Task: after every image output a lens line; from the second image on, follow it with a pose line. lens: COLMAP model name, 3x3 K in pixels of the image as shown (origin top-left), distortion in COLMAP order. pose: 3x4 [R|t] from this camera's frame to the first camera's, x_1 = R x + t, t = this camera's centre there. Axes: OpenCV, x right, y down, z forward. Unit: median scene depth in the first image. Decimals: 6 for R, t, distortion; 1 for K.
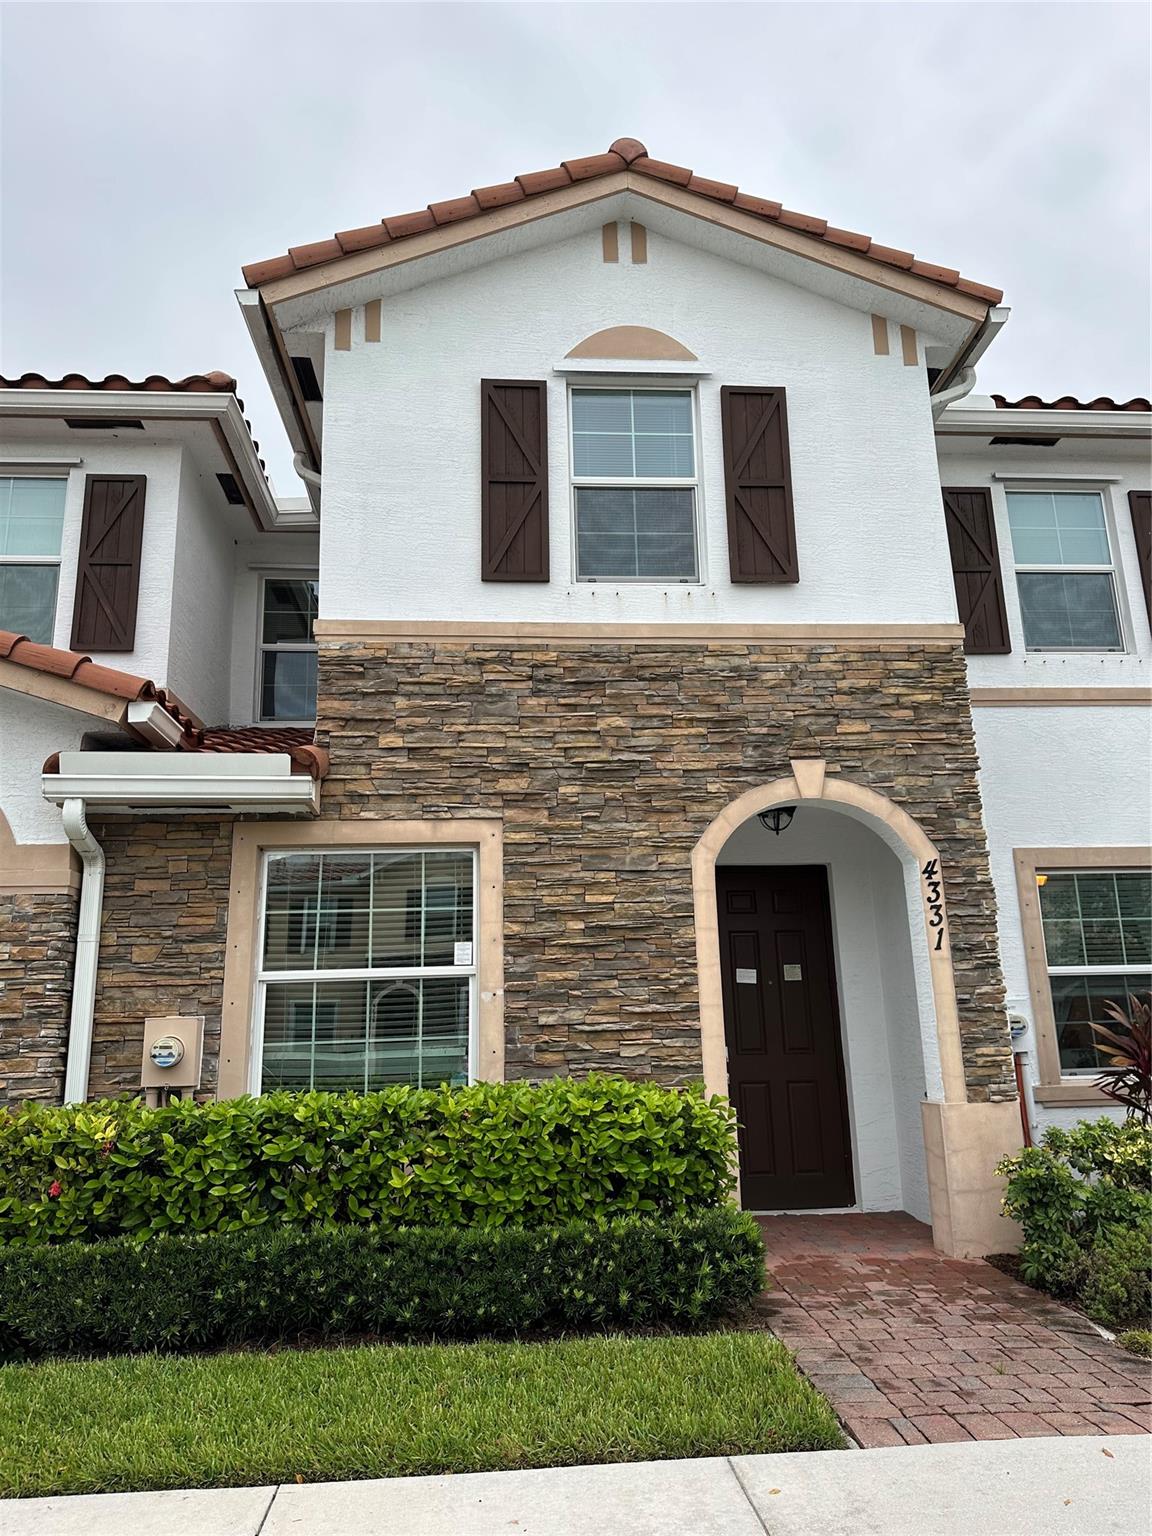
lens RADIAL K [[1063.2, 0, 569.3], [0, 1063.2, 761.1], [0, 0, 1]] dist [0.055629, -0.007638]
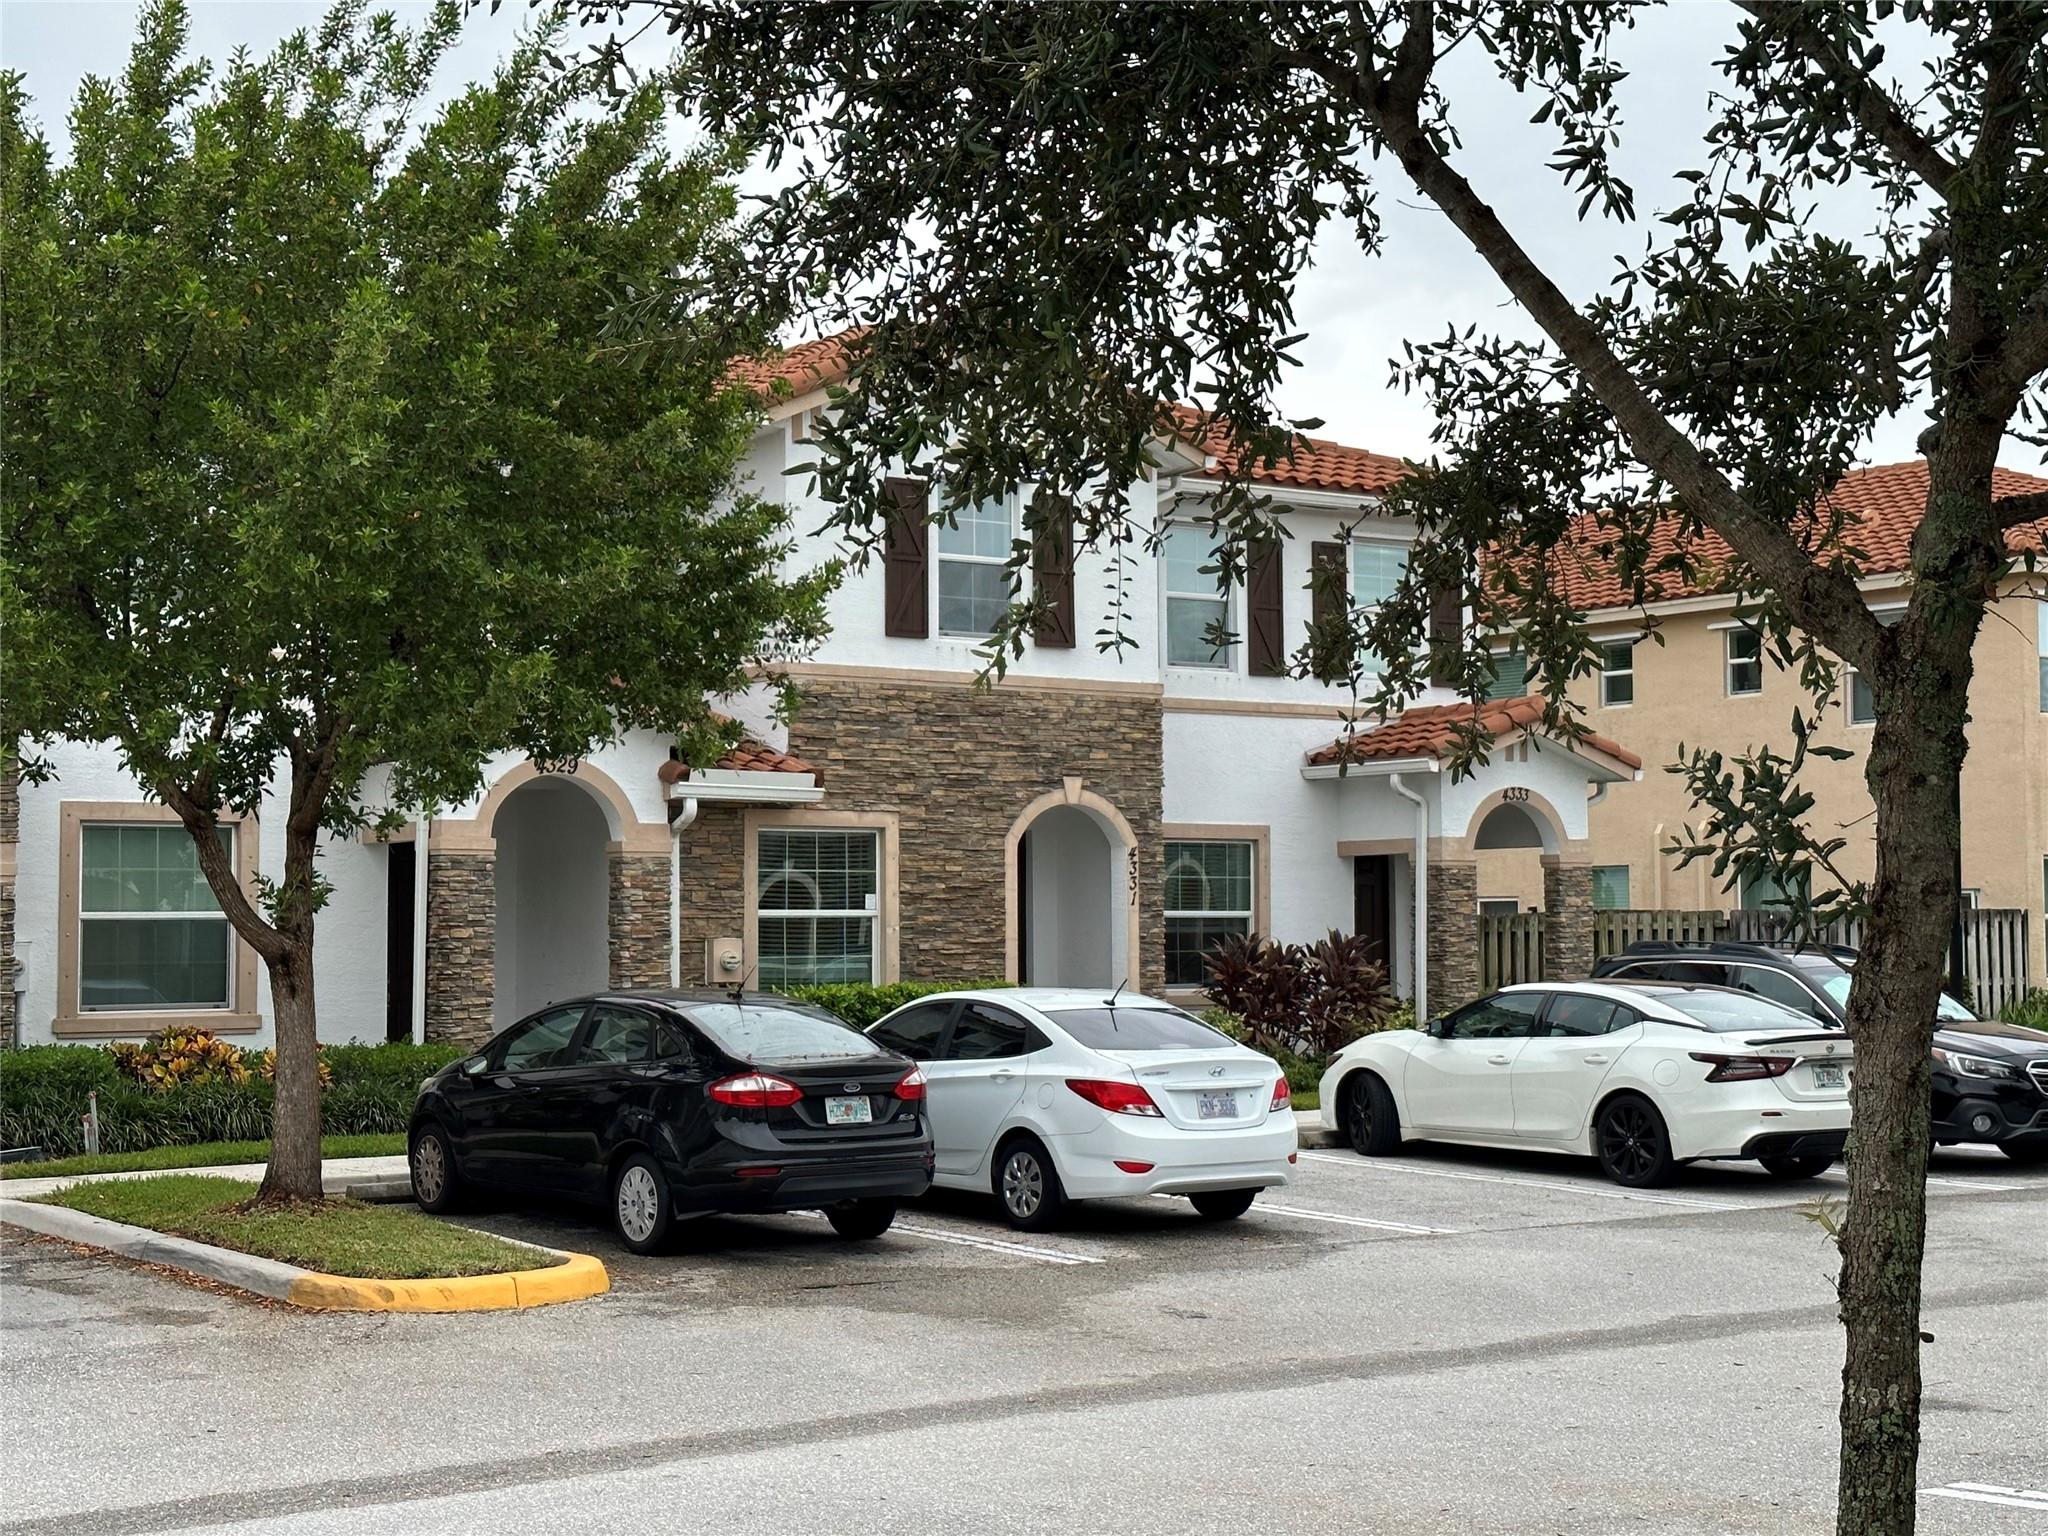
lens RADIAL K [[3140.3, 0, 1026.2], [0, 3140.3, 765.4], [0, 0, 1]] dist [-0.000252, 0.000000]
pose [[0.851182, 0.048677, 0.522609, -2.102685], [-0.142728, 0.979636, 0.141219, -0.621912], [-0.505092, -0.194794, 0.840796, -2.614709]]
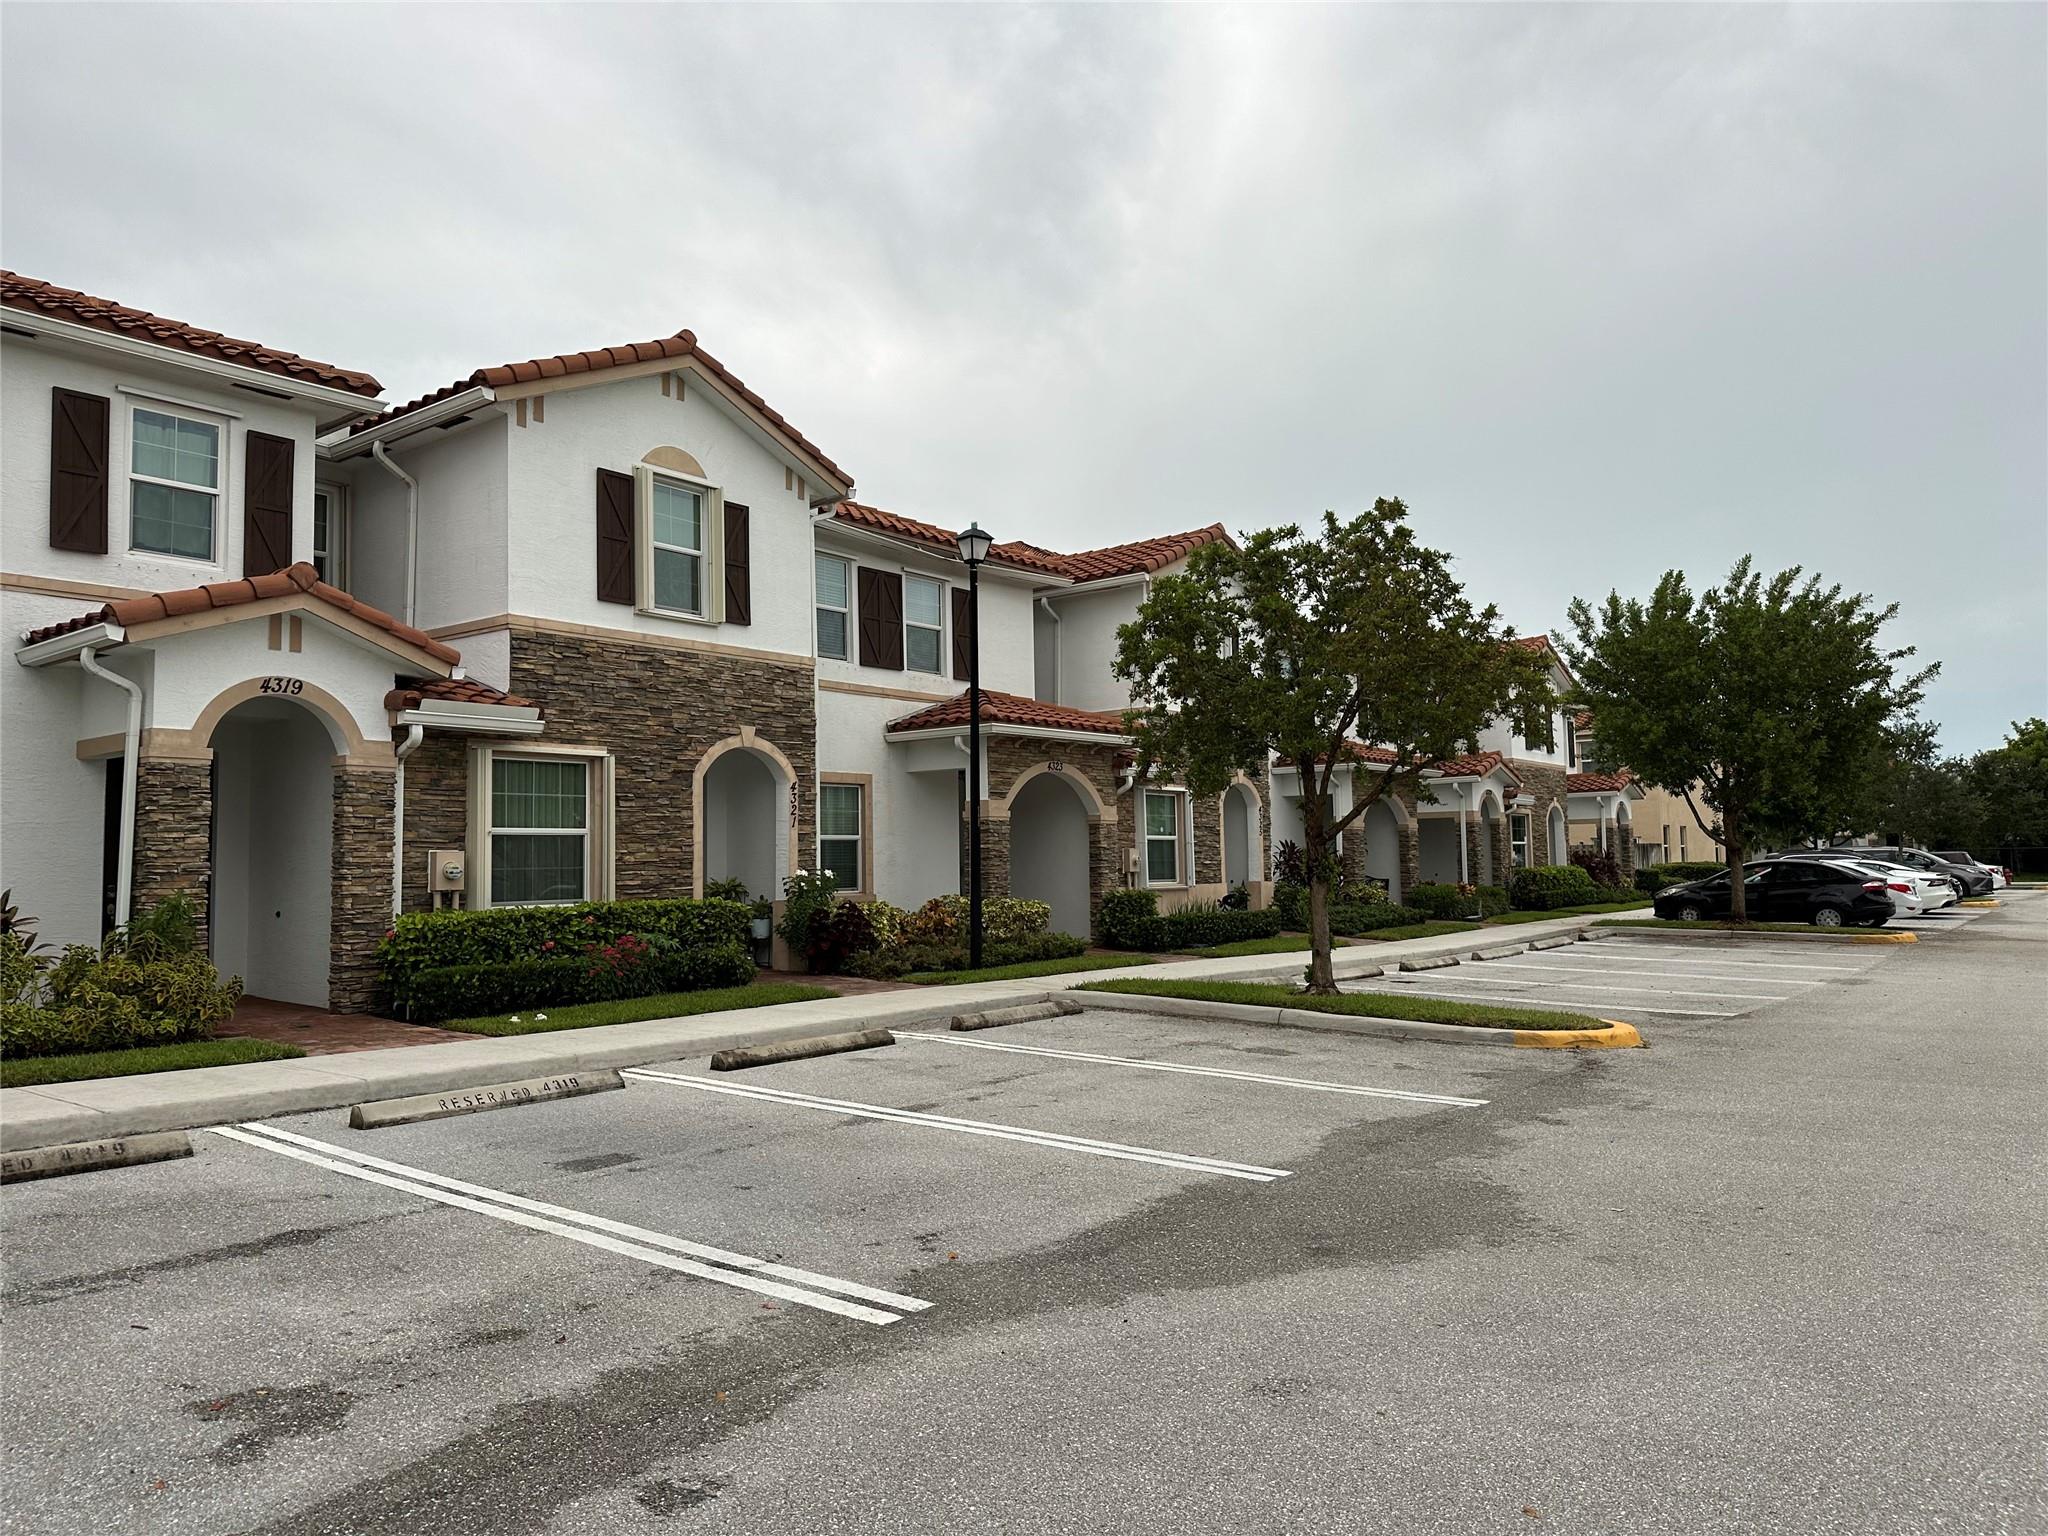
lens RADIAL K [[1417.6, 0, 1019.4], [0, 1417.6, 766.0], [0, 0, 1]] dist [0.055629, -0.007638]
pose [[0.675853, 0.065825, 0.734091, -1.283930], [-0.176628, 0.981446, 0.074610, -0.201848], [-0.715559, -0.180087, 0.674940, -1.039358]]
